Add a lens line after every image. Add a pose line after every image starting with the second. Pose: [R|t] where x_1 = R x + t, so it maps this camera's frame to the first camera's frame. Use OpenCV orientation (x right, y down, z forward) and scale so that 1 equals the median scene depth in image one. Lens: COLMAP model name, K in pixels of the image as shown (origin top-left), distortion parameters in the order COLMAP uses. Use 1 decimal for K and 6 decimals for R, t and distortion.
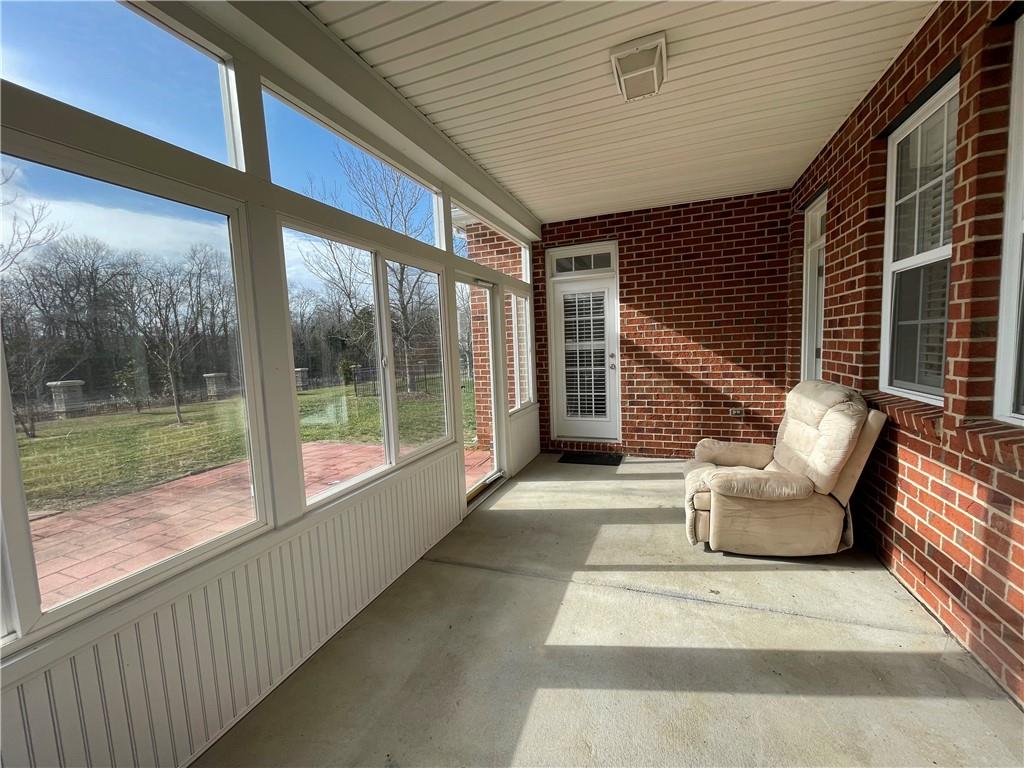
lens RADIAL K [[411.2, 0, 512.0], [0, 411.2, 384.0], [0, 0, 1]] dist [-0.000366, 0.000444]
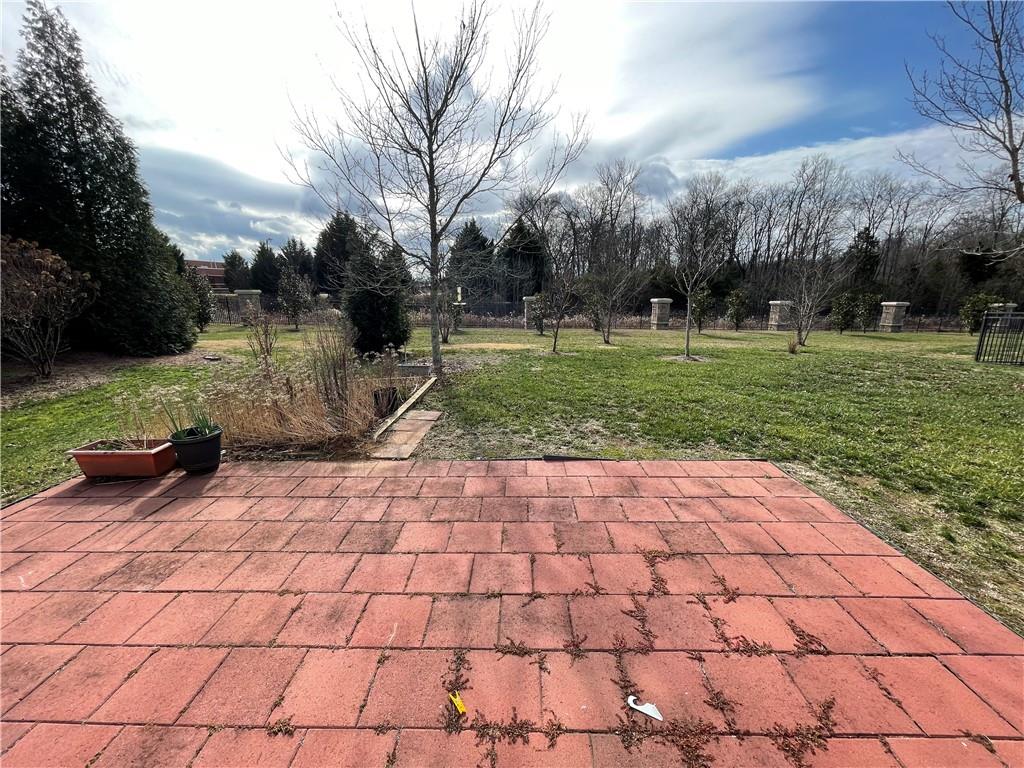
lens RADIAL K [[411.2, 0, 512.0], [0, 411.2, 384.0], [0, 0, 1]] dist [-0.000366, 0.000444]
pose [[0.330840, 0.256866, -0.908055, -0.049622], [-0.096113, 0.966410, 0.238356, -0.011090], [0.938780, 0.008418, 0.344415, 0.158730]]
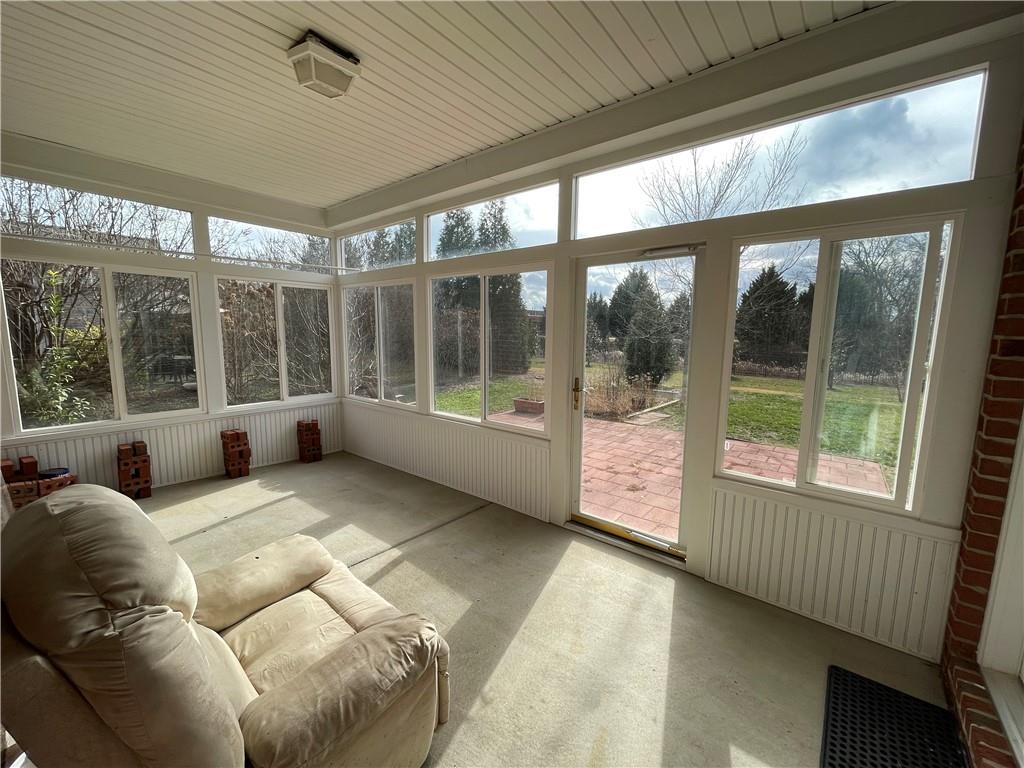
lens RADIAL K [[411.2, 0, 512.0], [0, 411.2, 384.0], [0, 0, 1]] dist [-0.000366, 0.000444]
pose [[-0.315281, 0.161298, -0.935190, 0.112191], [-0.086882, 0.976405, 0.197697, -0.025195], [0.945013, 0.143581, -0.293828, 0.169326]]
